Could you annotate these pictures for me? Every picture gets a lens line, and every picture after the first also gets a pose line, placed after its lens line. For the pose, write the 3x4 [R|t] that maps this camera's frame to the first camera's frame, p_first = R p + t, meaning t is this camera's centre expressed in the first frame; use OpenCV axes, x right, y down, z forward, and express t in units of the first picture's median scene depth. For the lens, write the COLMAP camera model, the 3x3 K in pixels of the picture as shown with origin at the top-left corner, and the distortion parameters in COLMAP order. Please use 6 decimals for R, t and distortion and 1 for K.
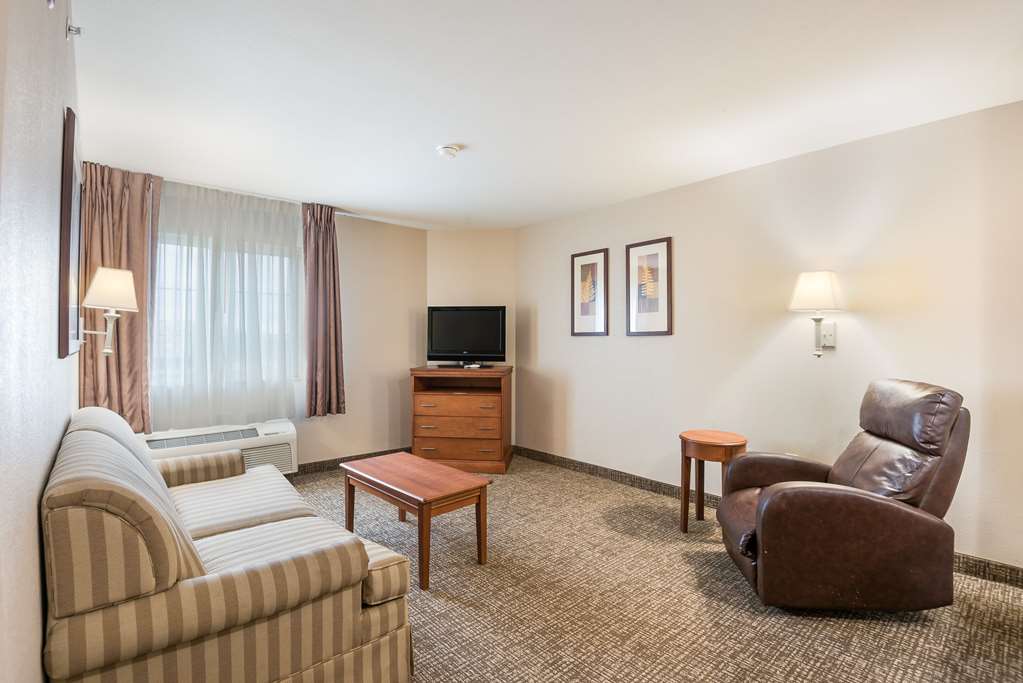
lens RADIAL K [[467.4, 0, 511.5], [0, 467.4, 341.5], [0, 0, 1]] dist [-0.003462, -0.019479]
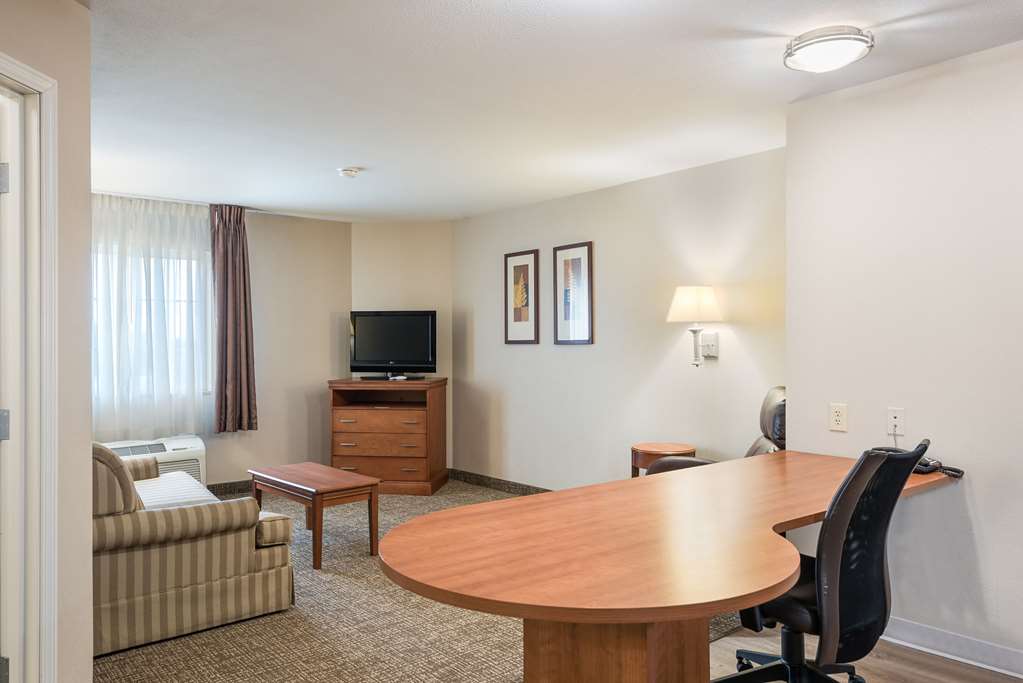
lens RADIAL K [[733.5, 0, 511.5], [0, 733.5, 341.5], [0, 0, 1]] dist [0.008416, -0.000636]
pose [[0.999549, -0.005743, -0.029478, 0.197715], [0.005701, 0.999983, -0.001514, -0.015779], [0.029486, 0.001346, 0.999564, -0.454496]]
